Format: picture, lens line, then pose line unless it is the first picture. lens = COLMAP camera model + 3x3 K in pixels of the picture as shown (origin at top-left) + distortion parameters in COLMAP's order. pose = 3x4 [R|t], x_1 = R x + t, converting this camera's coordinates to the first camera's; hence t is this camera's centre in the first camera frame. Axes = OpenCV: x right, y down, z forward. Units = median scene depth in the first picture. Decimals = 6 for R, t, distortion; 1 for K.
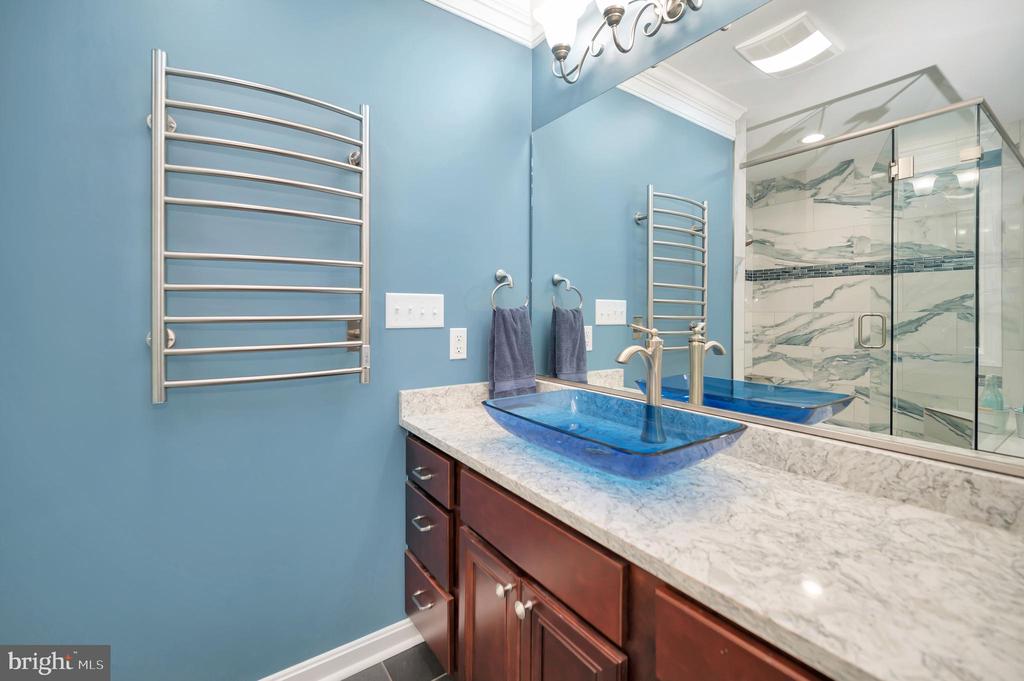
lens RADIAL K [[437.1, 0, 514.3], [0, 437.1, 315.7], [0, 0, 1]] dist [-0.015123, 0.000101]
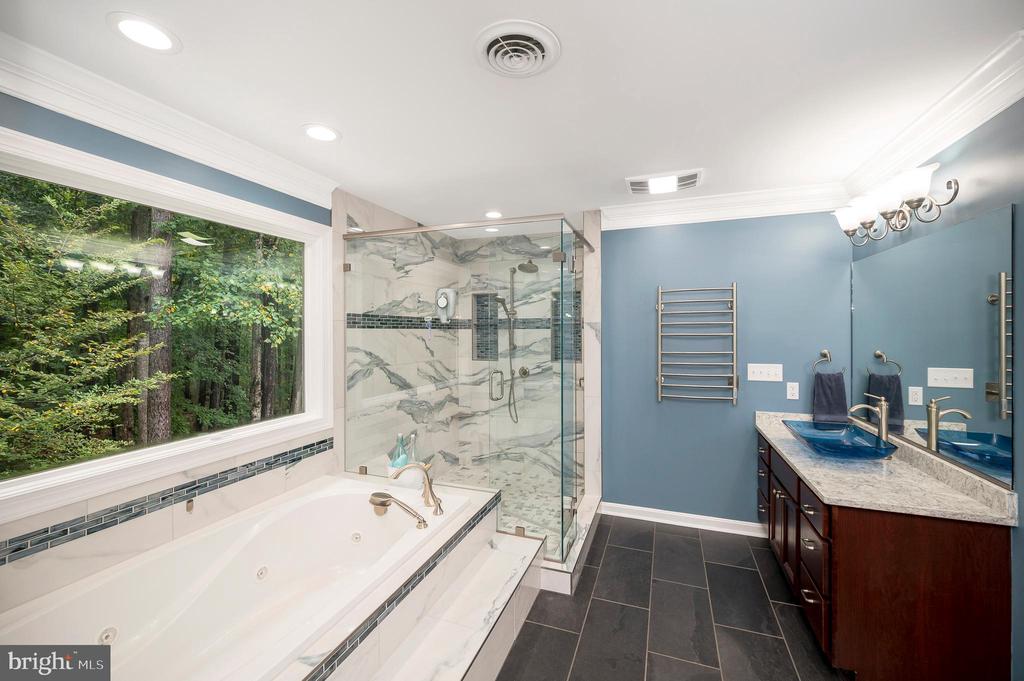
lens RADIAL K [[418.8, 0, 515.1], [0, 418.8, 334.3], [0, 0, 1]] dist [-0.000382, 0.000079]
pose [[0.570162, -0.000131, -0.821533, 0.720689], [-0.003935, 0.999988, -0.002890, -0.182057], [0.821523, 0.004880, 0.570154, -1.071963]]
